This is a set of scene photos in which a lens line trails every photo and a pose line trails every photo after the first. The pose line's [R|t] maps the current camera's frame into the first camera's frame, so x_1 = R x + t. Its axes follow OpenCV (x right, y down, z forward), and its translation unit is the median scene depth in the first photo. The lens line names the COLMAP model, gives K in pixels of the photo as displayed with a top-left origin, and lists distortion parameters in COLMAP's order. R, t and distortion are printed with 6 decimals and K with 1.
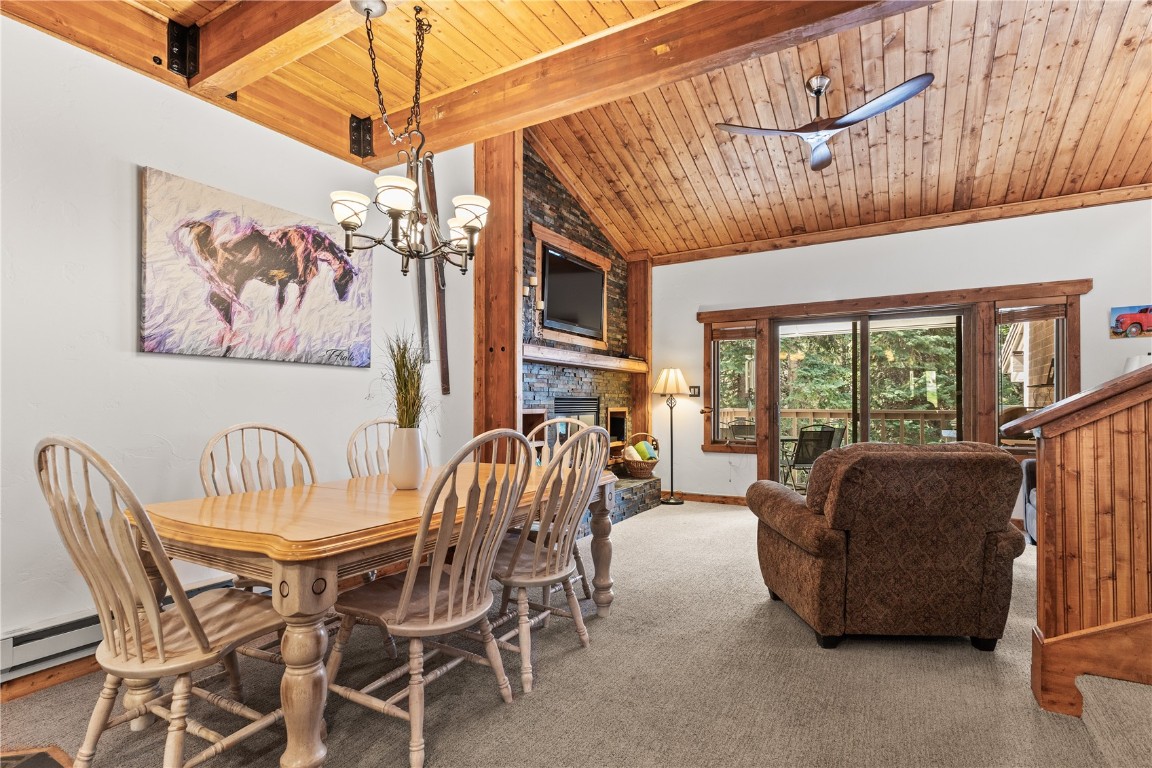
lens RADIAL K [[535.3, 0, 575.1], [0, 535.3, 393.9], [0, 0, 1]] dist [-0.001214, 0.000274]
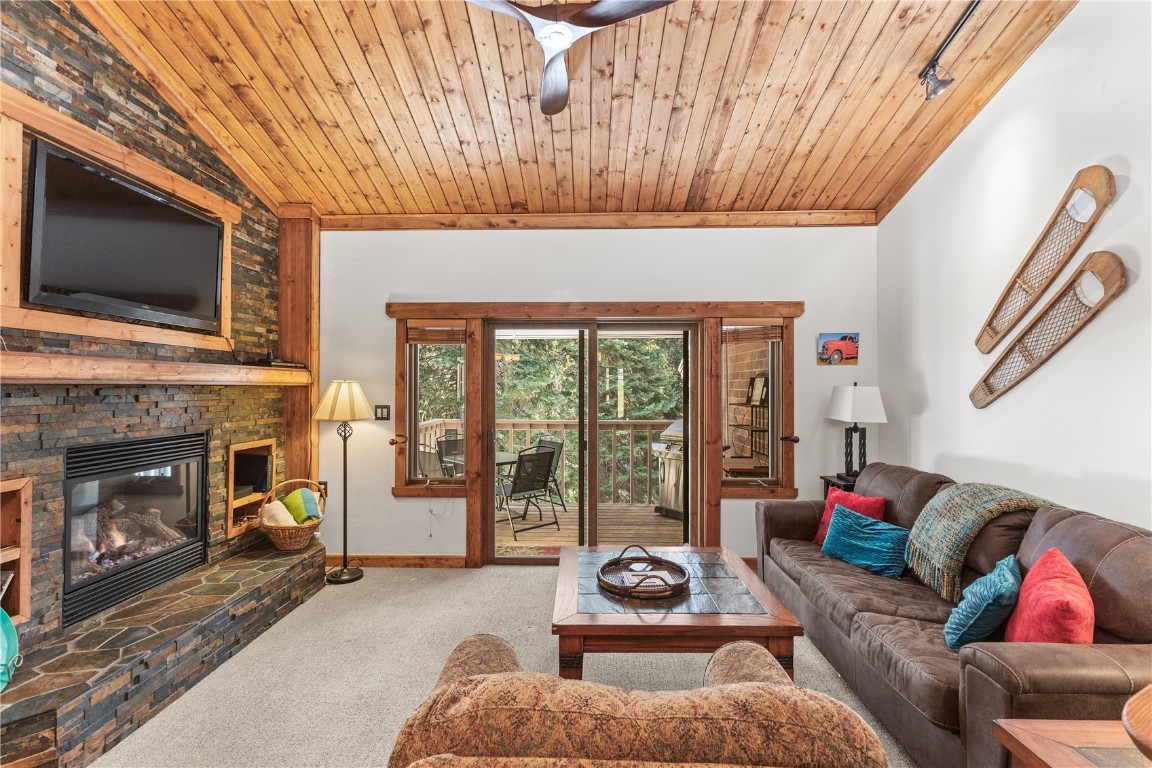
lens RADIAL K [[524.9, 0, 582.8], [0, 524.9, 382.4], [0, 0, 1]] dist [0.010701, -0.000475]
pose [[0.862504, 0.006248, 0.506011, 0.120019], [-0.004304, 0.999978, -0.005011, -0.052207], [-0.506032, 0.002144, 0.862512, 0.315084]]
